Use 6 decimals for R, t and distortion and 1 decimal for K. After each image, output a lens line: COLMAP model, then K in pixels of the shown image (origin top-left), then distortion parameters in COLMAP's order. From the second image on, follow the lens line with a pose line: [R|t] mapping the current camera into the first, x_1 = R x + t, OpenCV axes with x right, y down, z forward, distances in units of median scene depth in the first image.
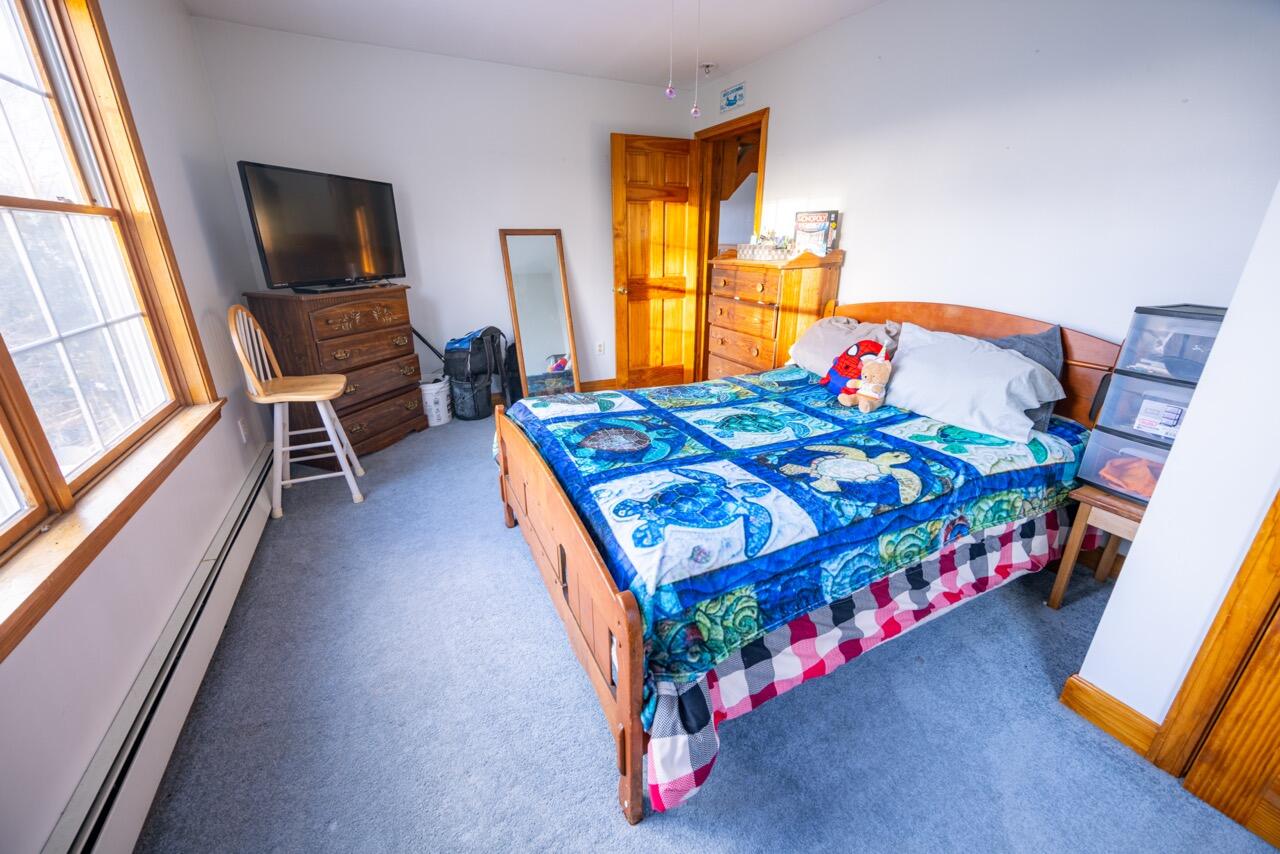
lens RADIAL K [[490.0, 0, 640.0], [0, 490.0, 427.0], [0, 0, 1]] dist [-0.002738, -0.000158]
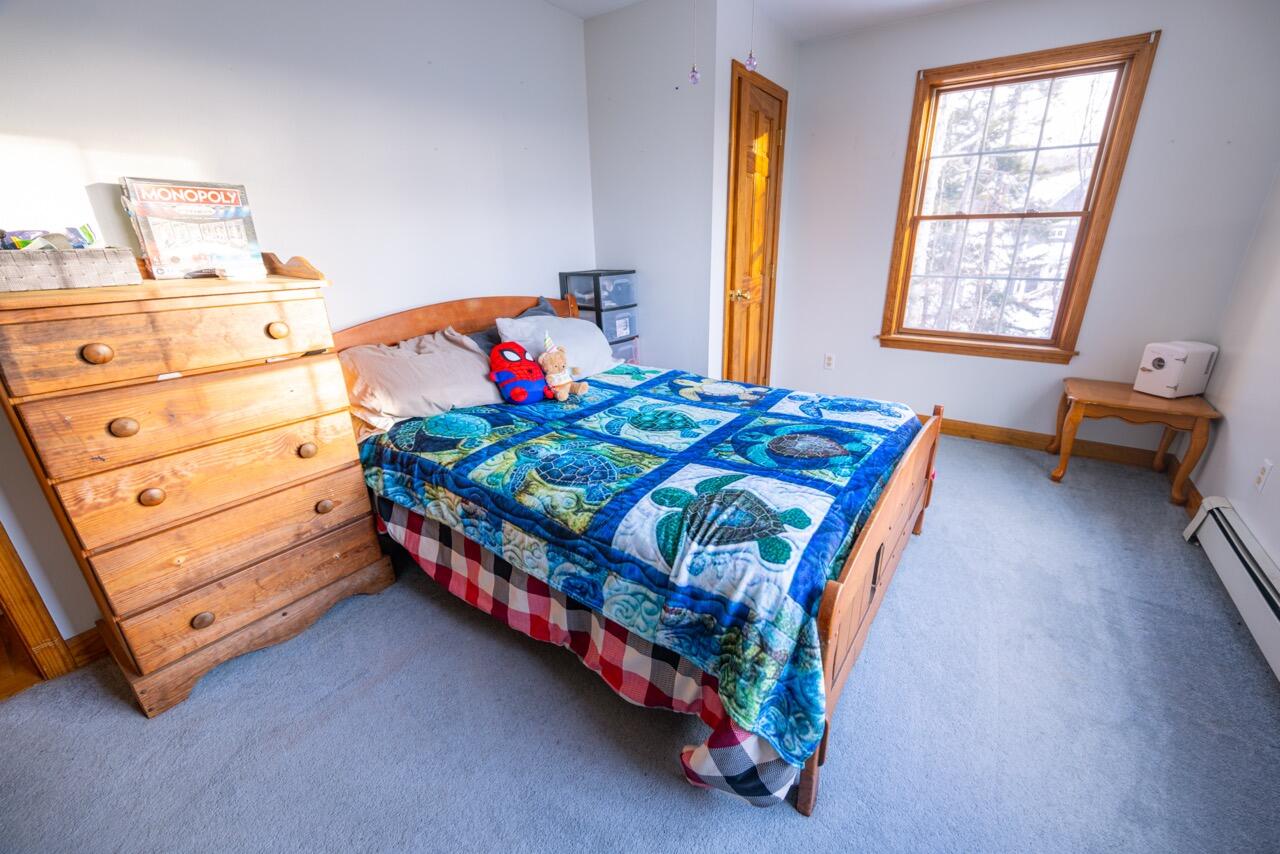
lens RADIAL K [[512.6, 0, 665.1], [0, 512.6, 428.9], [0, 0, 1]] dist [-0.000363, -0.000042]
pose [[-0.505417, -0.298036, 0.809770, -0.655994], [0.313590, 0.810844, 0.494159, -0.536604], [-0.803875, 0.503692, -0.316354, 1.430125]]
